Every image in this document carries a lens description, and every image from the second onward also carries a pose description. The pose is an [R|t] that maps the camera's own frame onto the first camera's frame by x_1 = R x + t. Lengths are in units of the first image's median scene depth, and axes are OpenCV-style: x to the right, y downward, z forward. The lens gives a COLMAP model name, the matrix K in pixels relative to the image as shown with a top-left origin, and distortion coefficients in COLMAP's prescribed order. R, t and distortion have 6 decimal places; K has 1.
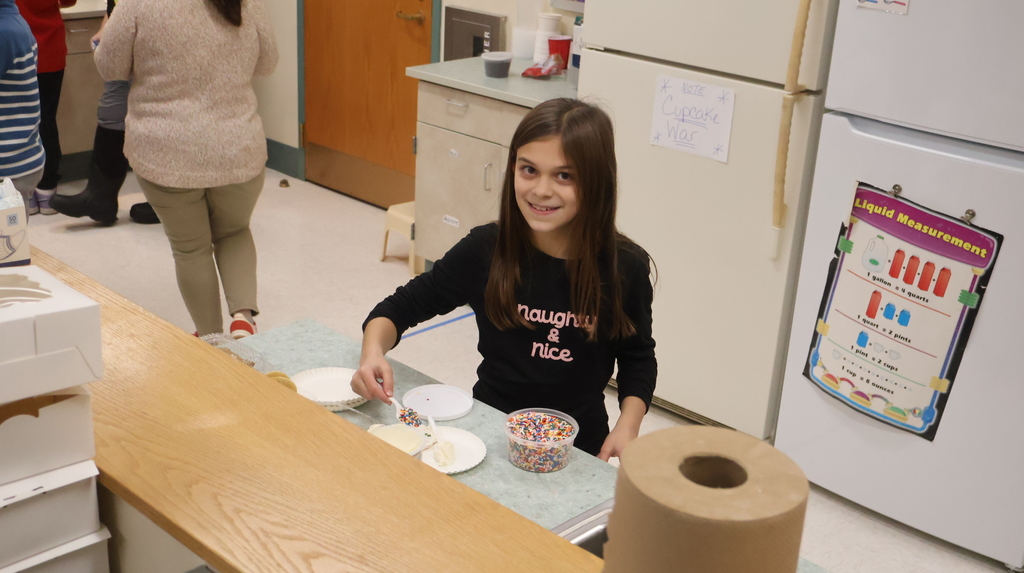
lens RADIAL K [[1246.2, 0, 511.7], [0, 1246.2, 287.9], [0, 0, 1]] dist [-0.009319, 0.000000]
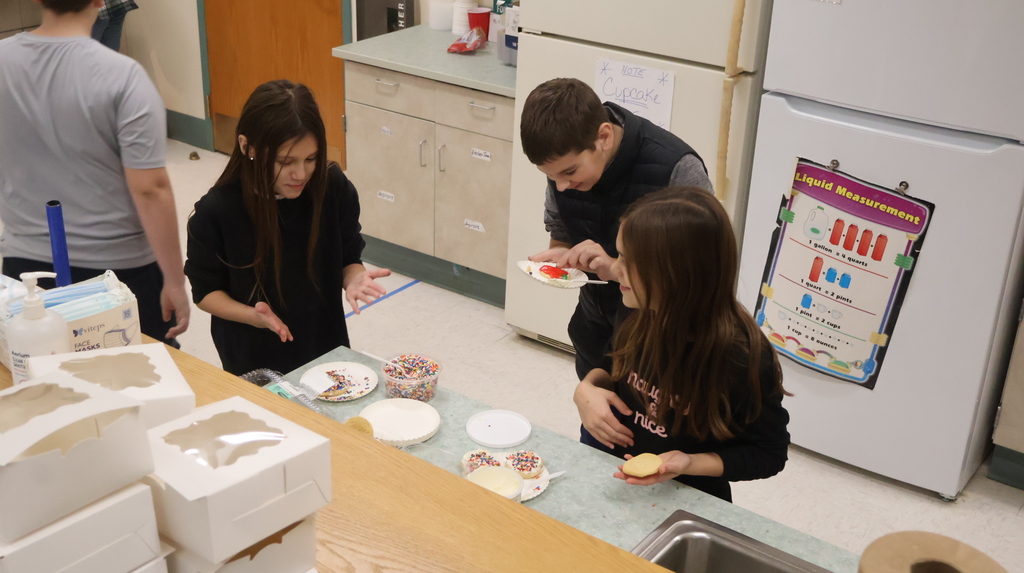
lens RADIAL K [[1246.2, 0, 487.5], [0, 1246.2, 279.8], [0, 0, 1]] dist [-0.009319, 0.000000]
pose [[0.990732, -0.071645, 0.115403, -0.118578], [0.062872, 0.994973, 0.077951, -0.079604], [-0.120408, -0.069973, 0.990255, -0.043288]]
